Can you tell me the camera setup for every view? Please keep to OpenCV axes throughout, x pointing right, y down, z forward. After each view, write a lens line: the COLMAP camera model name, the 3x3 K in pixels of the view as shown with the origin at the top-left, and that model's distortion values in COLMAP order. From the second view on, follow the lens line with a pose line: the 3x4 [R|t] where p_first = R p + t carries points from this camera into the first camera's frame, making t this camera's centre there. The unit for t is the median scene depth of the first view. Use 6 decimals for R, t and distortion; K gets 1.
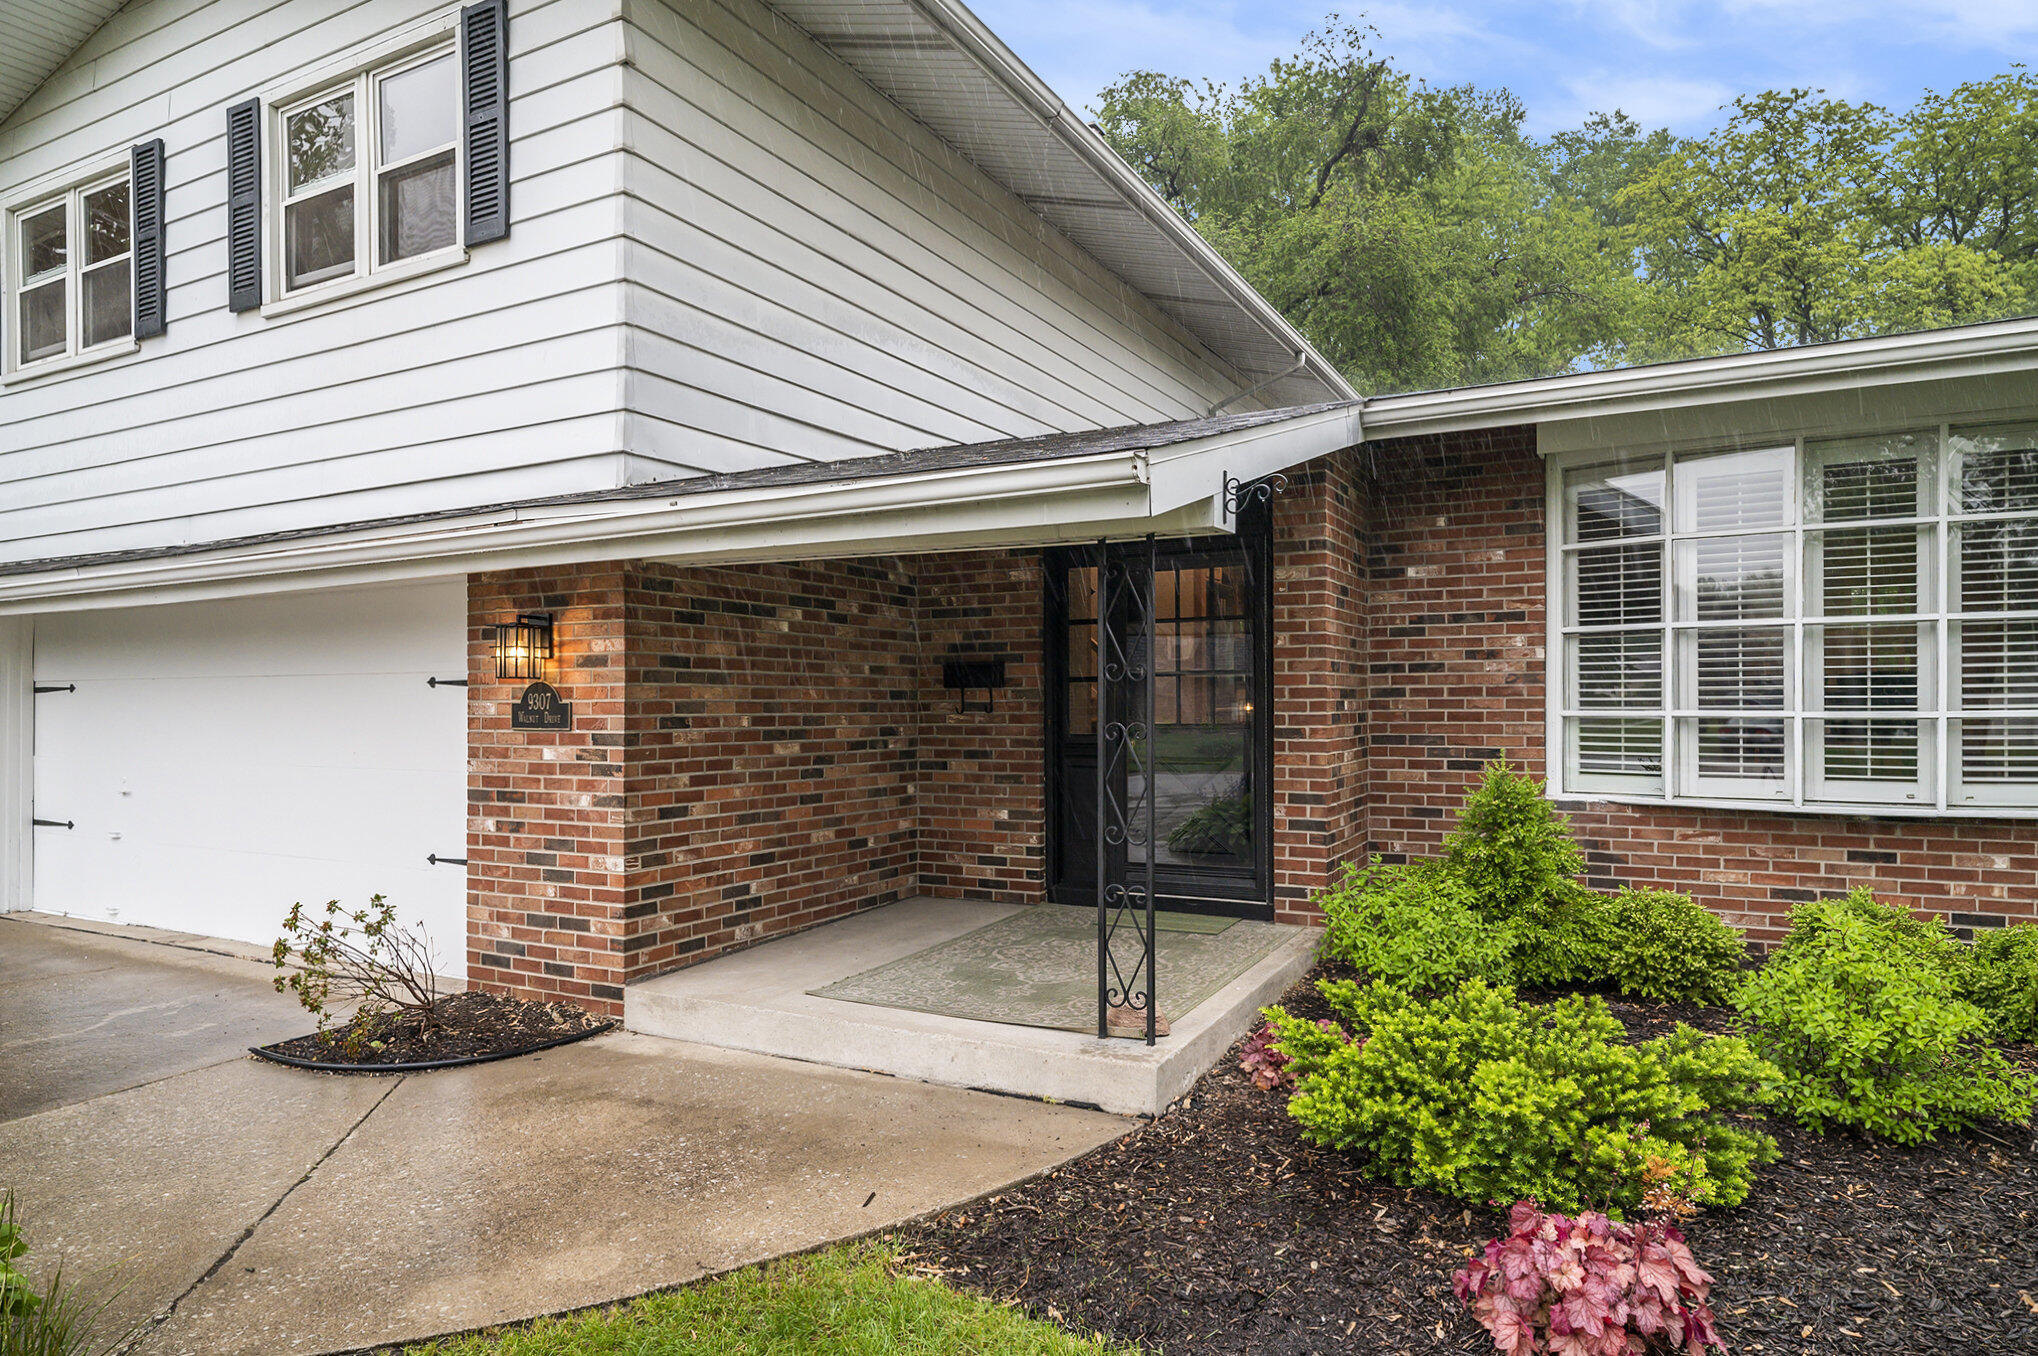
lens RADIAL K [[1206.5, 0, 1029.0], [0, 1206.5, 699.7], [0, 0, 1]] dist [0.003993, 0.004880]
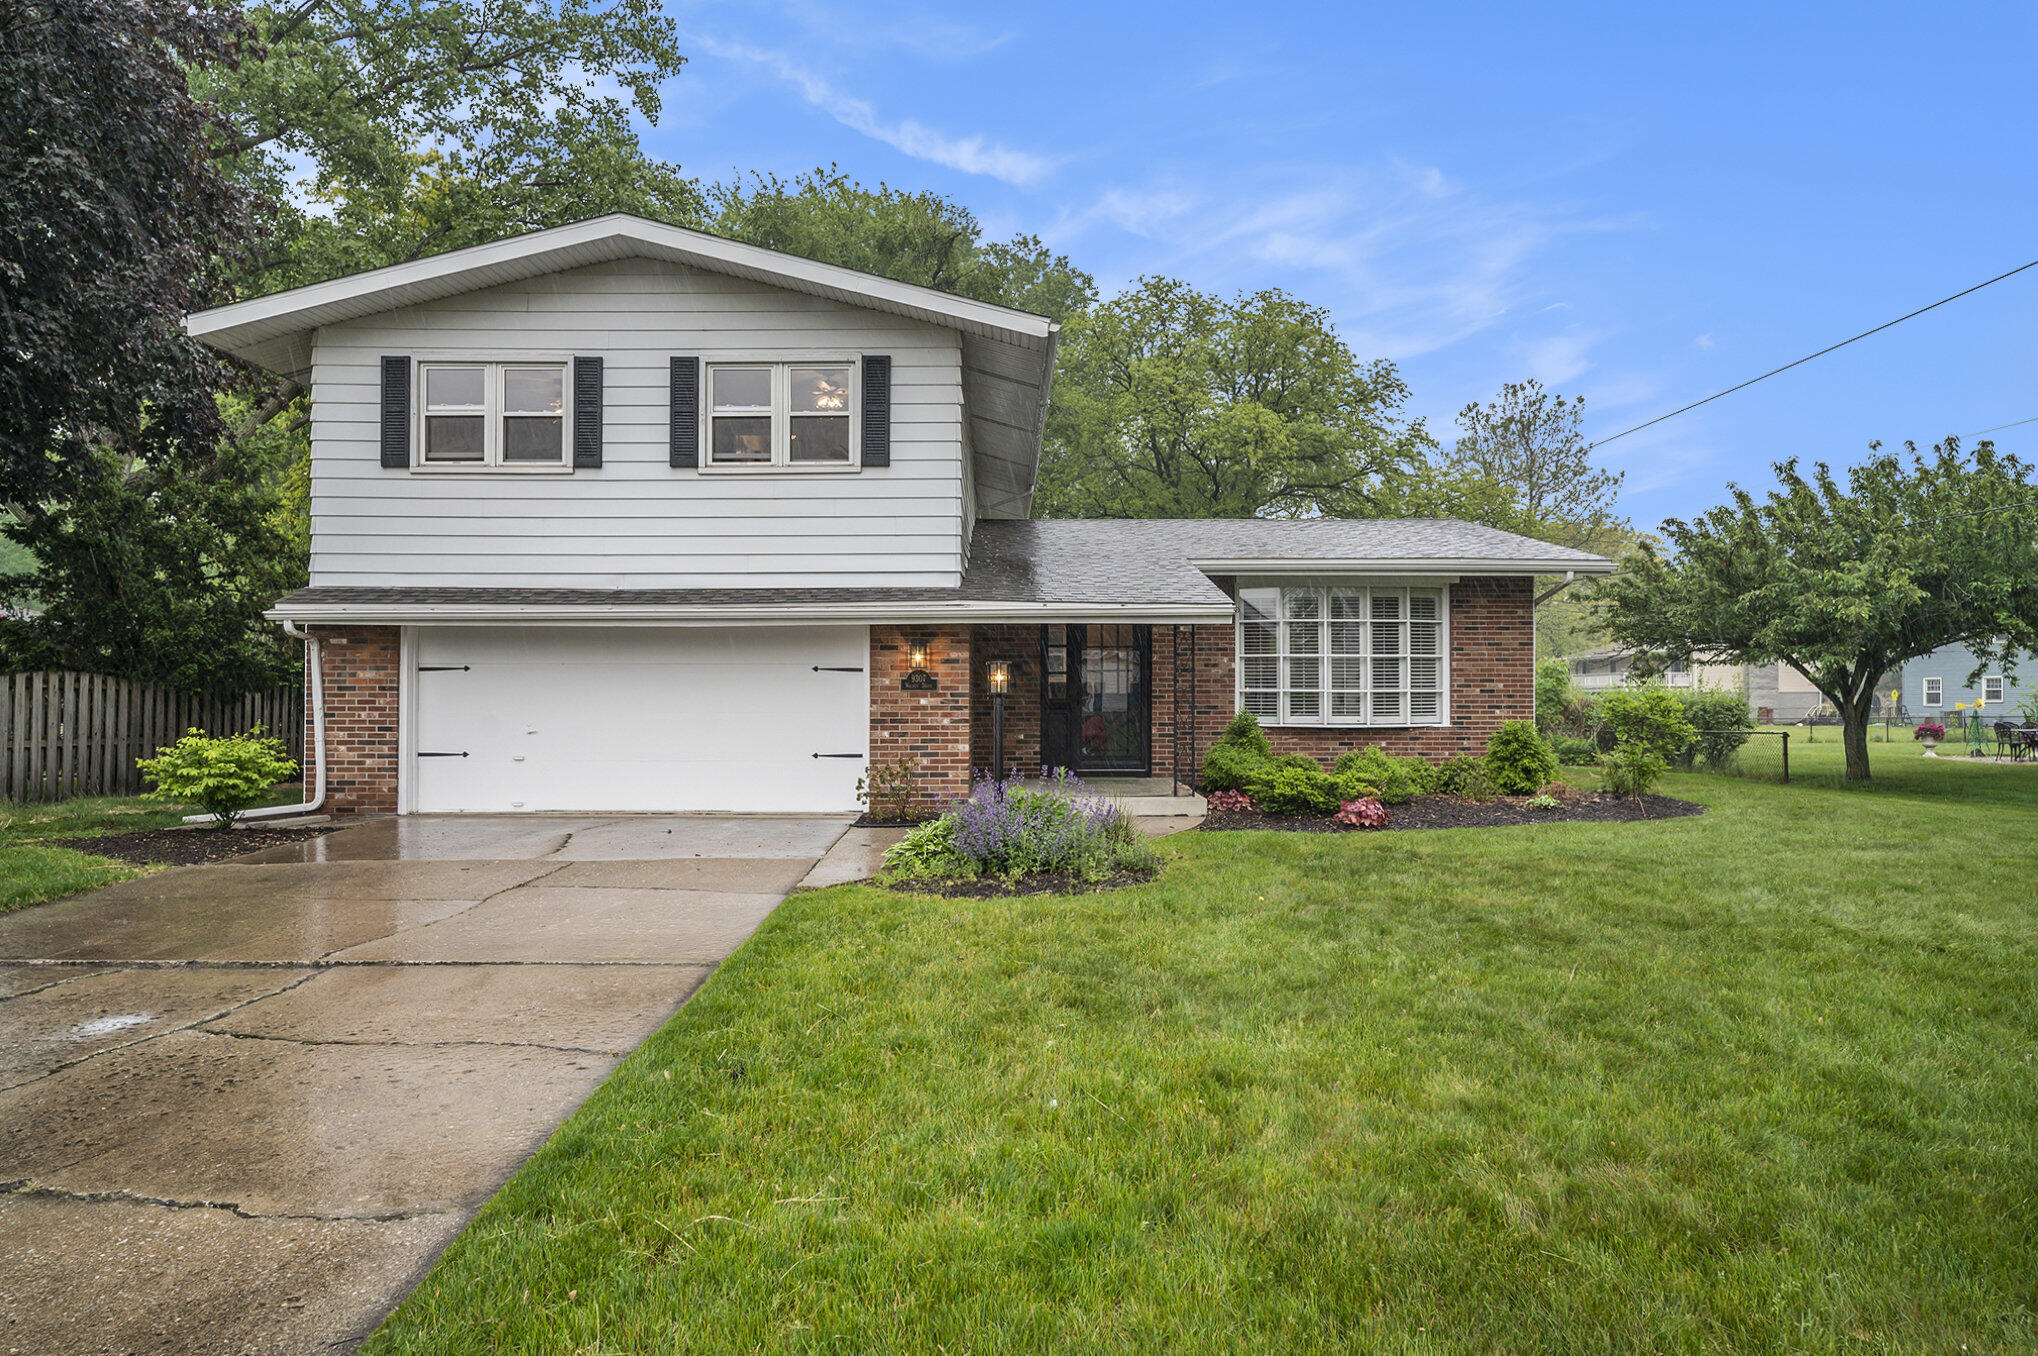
lens RADIAL K [[1206.5, 0, 1028.6], [0, 1206.5, 697.5], [0, 0, 1]] dist [0.003993, 0.004880]
pose [[0.872904, 0.006348, 0.487850, -1.200725], [-0.006031, 0.999979, -0.002220, 0.036851], [-0.487854, -0.001005, 0.872924, -0.971646]]
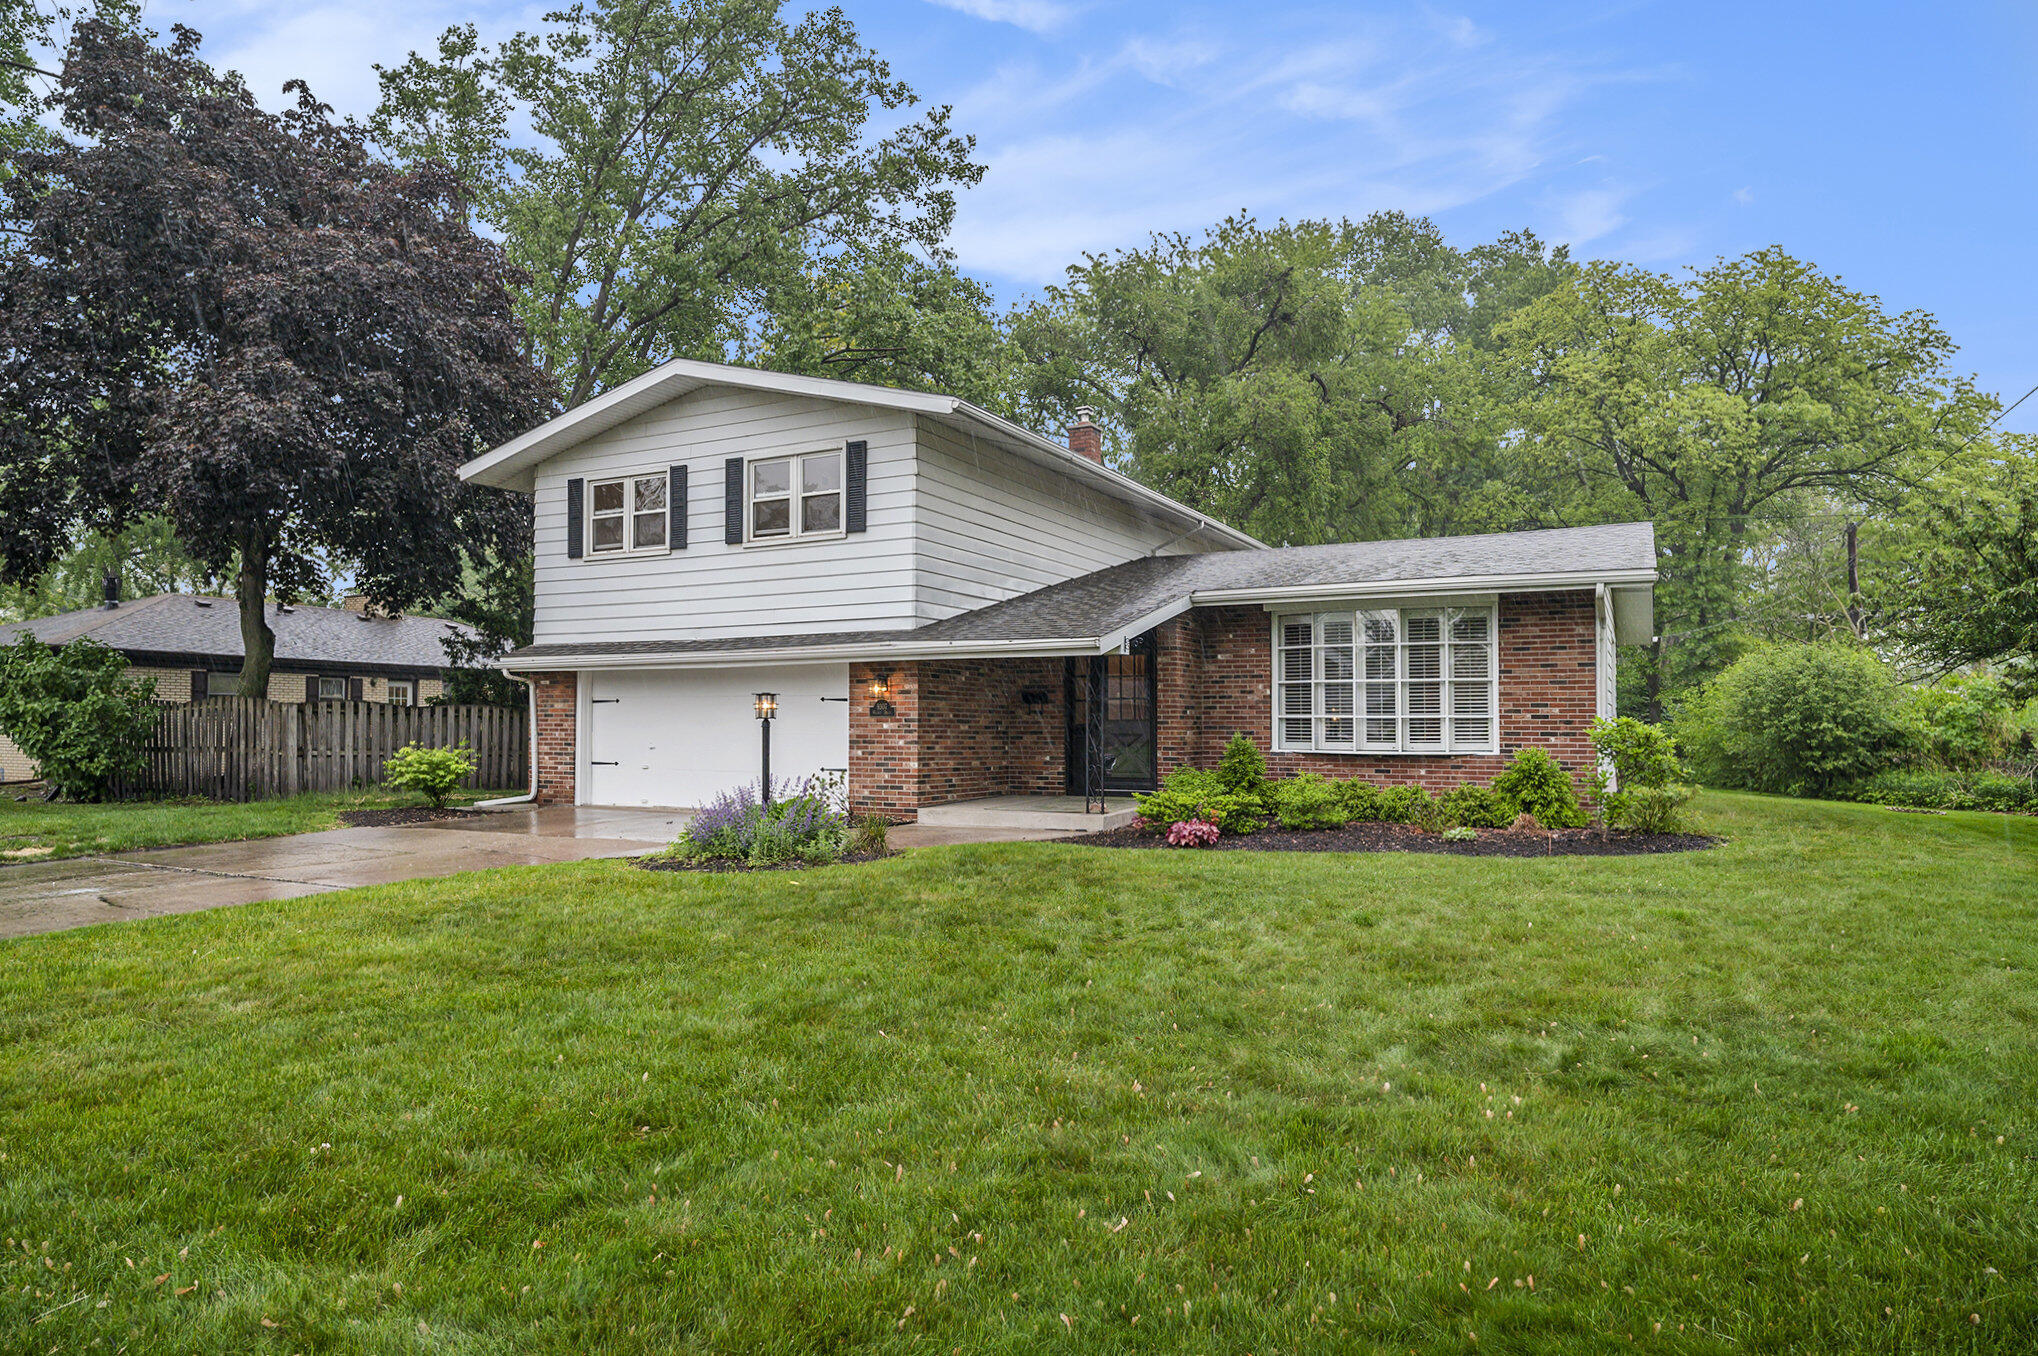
lens RADIAL K [[1206.5, 0, 1052.6], [0, 1206.5, 730.3], [0, 0, 1]] dist [0.003993, 0.004880]
pose [[0.999579, 0.008266, 0.027822, -0.087191], [-0.008431, 0.999947, 0.005835, 0.031790], [-0.027772, -0.006067, 0.999596, -1.559968]]
